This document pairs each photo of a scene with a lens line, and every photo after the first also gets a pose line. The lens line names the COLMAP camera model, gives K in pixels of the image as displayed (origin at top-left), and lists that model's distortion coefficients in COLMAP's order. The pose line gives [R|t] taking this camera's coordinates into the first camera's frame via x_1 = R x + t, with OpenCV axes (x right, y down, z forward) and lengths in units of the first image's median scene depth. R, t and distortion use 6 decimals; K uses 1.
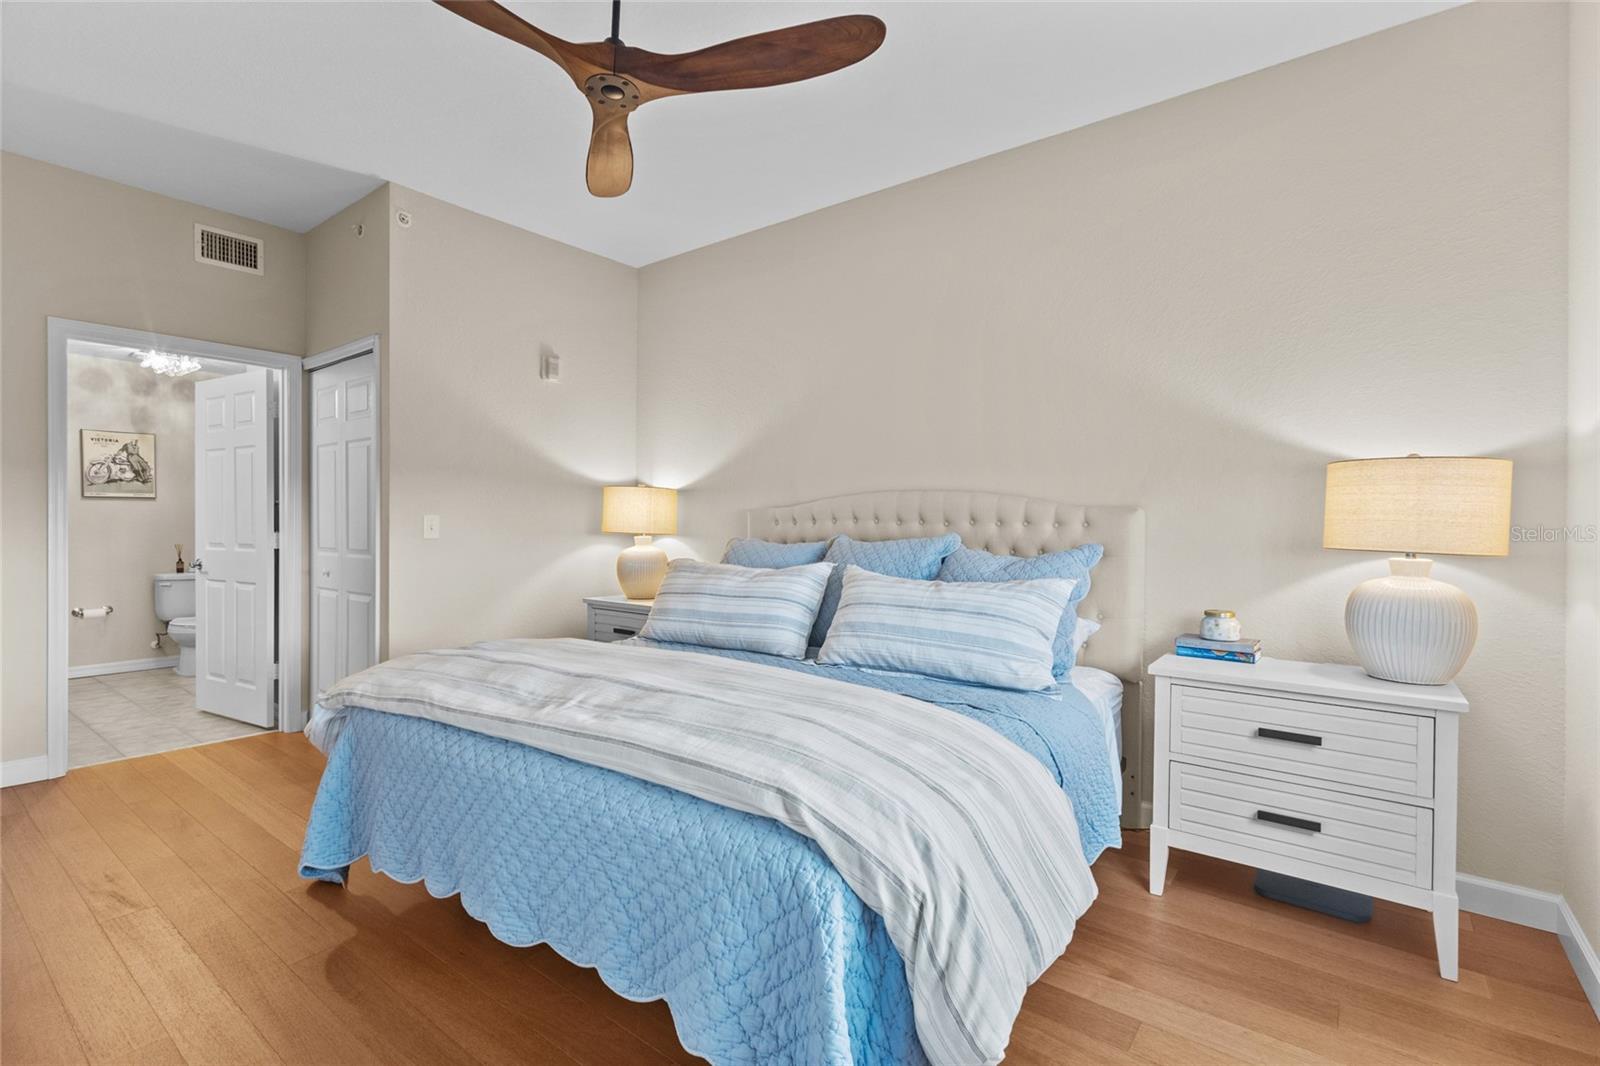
lens RADIAL K [[748.9, 0, 800.3], [0, 748.9, 528.8], [0, 0, 1]] dist [-0.015125, 0.000089]
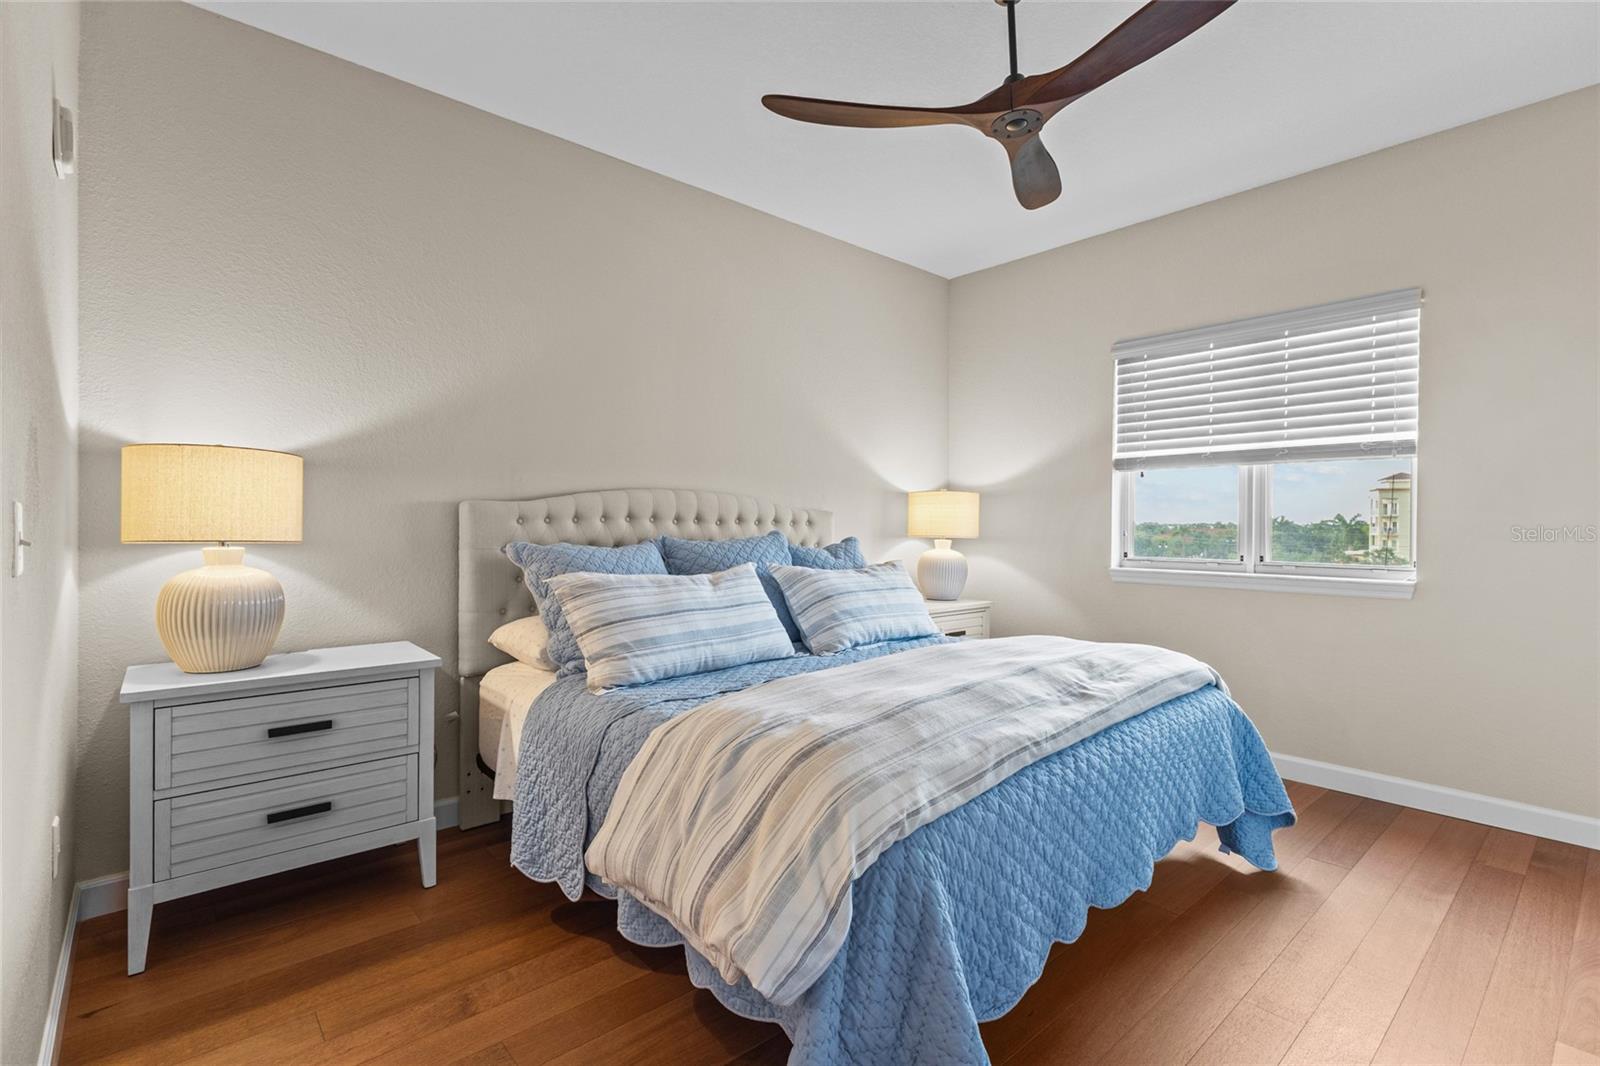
lens RADIAL K [[737.4, 0, 800.2], [0, 737.4, 528.8], [0, 0, 1]] dist [0.003682, 0.001166]
pose [[0.190661, -0.014795, 0.981544, -0.365729], [0.001002, 0.999889, 0.014876, -0.006325], [-0.981655, -0.001852, 0.190655, 0.294069]]
